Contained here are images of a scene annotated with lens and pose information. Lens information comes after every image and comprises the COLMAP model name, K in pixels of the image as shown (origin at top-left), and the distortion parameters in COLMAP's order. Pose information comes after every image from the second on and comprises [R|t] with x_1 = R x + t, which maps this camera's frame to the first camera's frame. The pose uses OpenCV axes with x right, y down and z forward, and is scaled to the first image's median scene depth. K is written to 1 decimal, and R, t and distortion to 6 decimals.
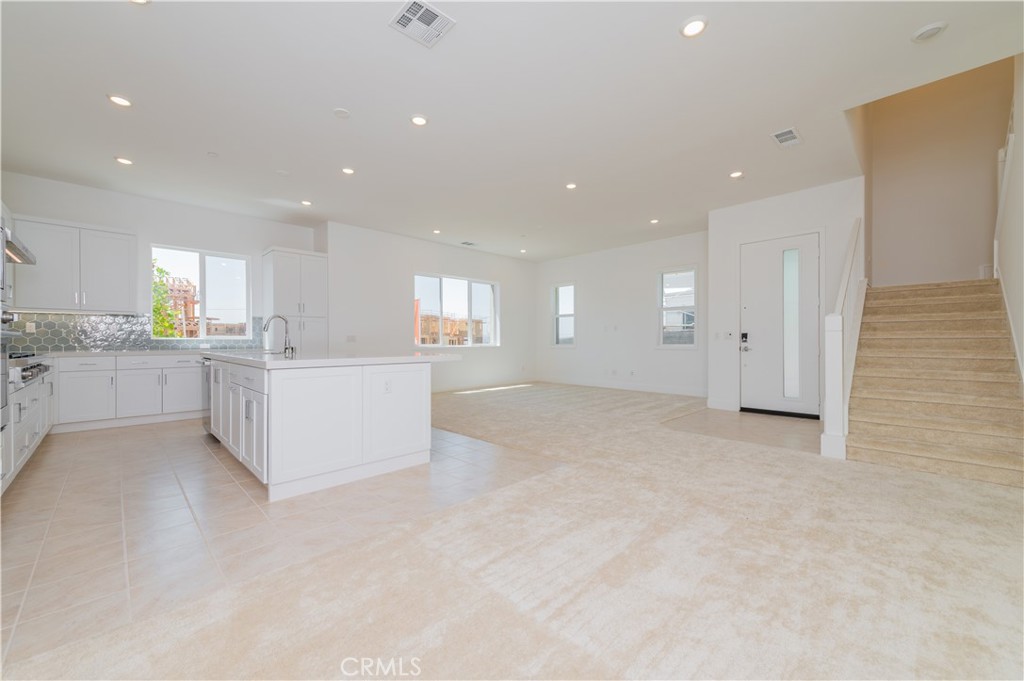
lens RADIAL K [[396.0, 0, 512.0], [0, 396.0, 340.5], [0, 0, 1]] dist [0.005547, 0.000018]
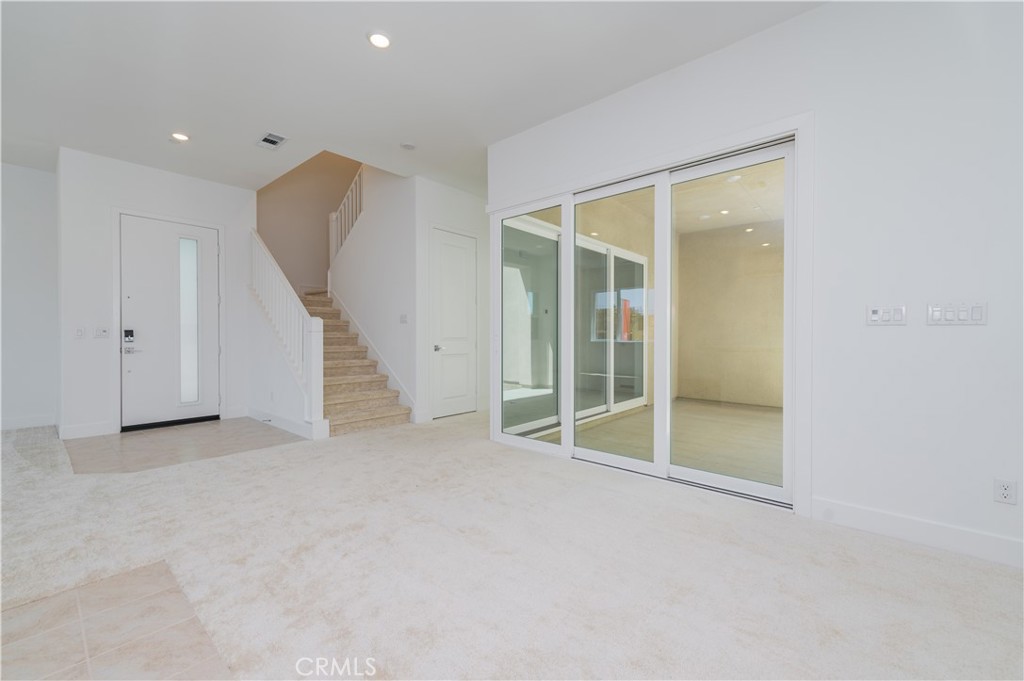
lens RADIAL K [[410.7, 0, 512.0], [0, 410.7, 340.5], [0, 0, 1]] dist [-0.000523, -0.000035]
pose [[-0.080656, -0.003308, 0.996736, -0.449958], [-0.000881, 0.999994, 0.003248, -0.001250], [-0.996742, -0.000617, -0.080659, 0.535511]]
